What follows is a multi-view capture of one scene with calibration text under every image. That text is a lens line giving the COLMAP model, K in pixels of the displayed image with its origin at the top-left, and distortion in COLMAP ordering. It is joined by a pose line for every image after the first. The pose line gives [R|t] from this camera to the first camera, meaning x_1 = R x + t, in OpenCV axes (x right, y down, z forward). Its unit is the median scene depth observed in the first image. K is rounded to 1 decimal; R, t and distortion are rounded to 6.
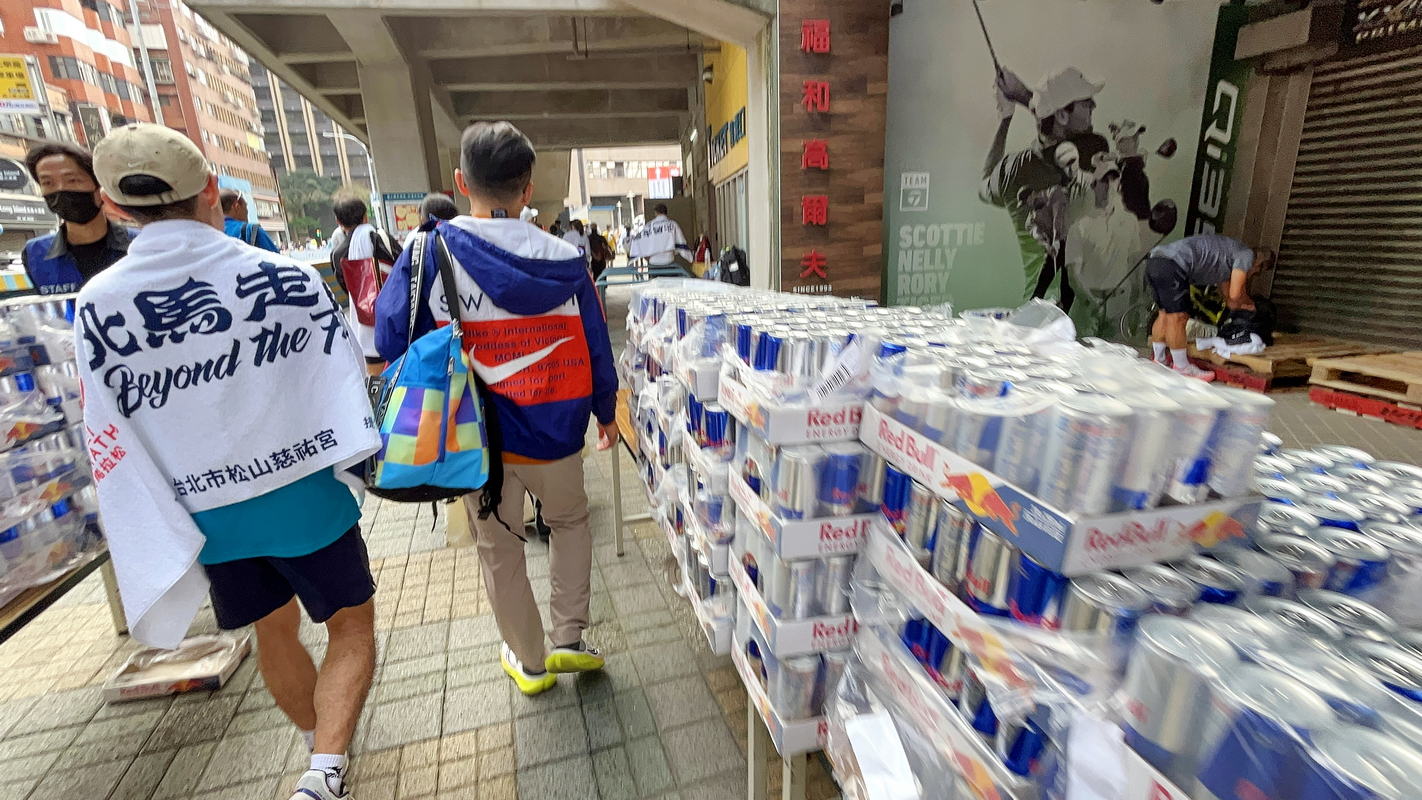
lens RADIAL K [[651.1, 0, 708.6], [0, 651.1, 401.5], [0, 0, 1]] dist [0.000820, 0.000105]
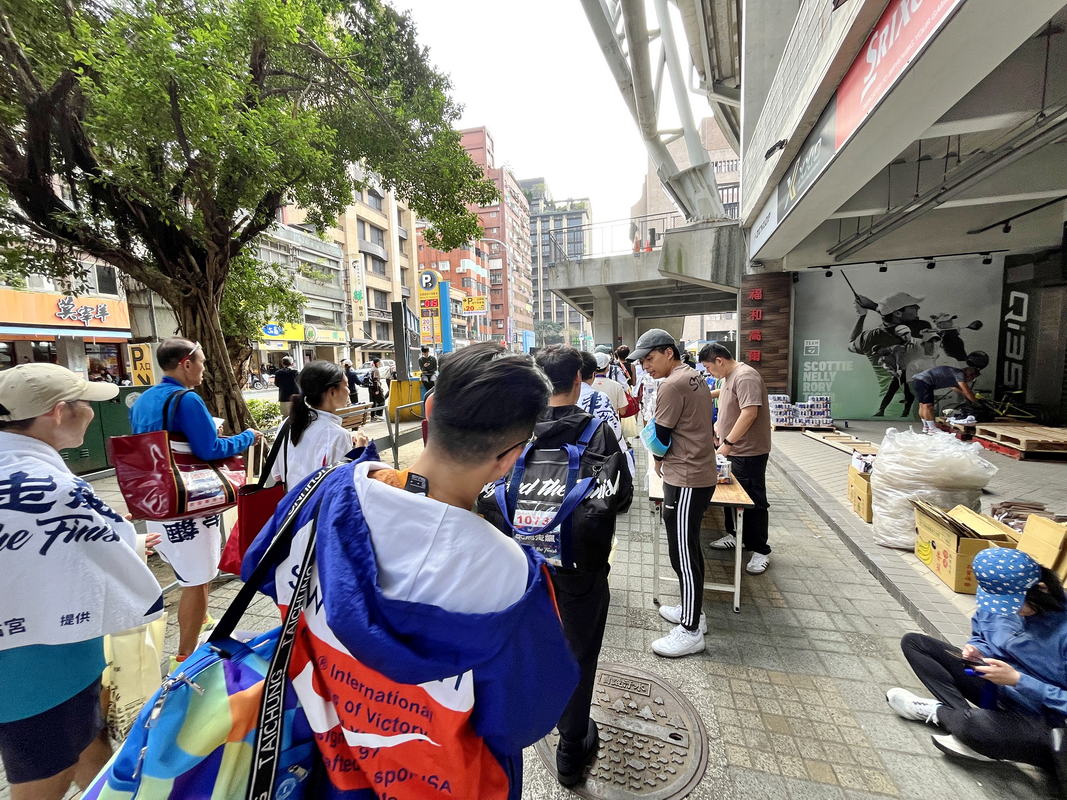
lens RADIAL K [[427.0, 0, 531.9], [0, 427.0, 399.7], [0, 0, 1]] dist [-0.002037, -0.000135]
pose [[0.845488, 0.067913, -0.529658, 0.277489], [-0.144058, 0.984113, -0.103775, 0.154979], [0.514195, 0.164043, 0.841839, -0.728721]]
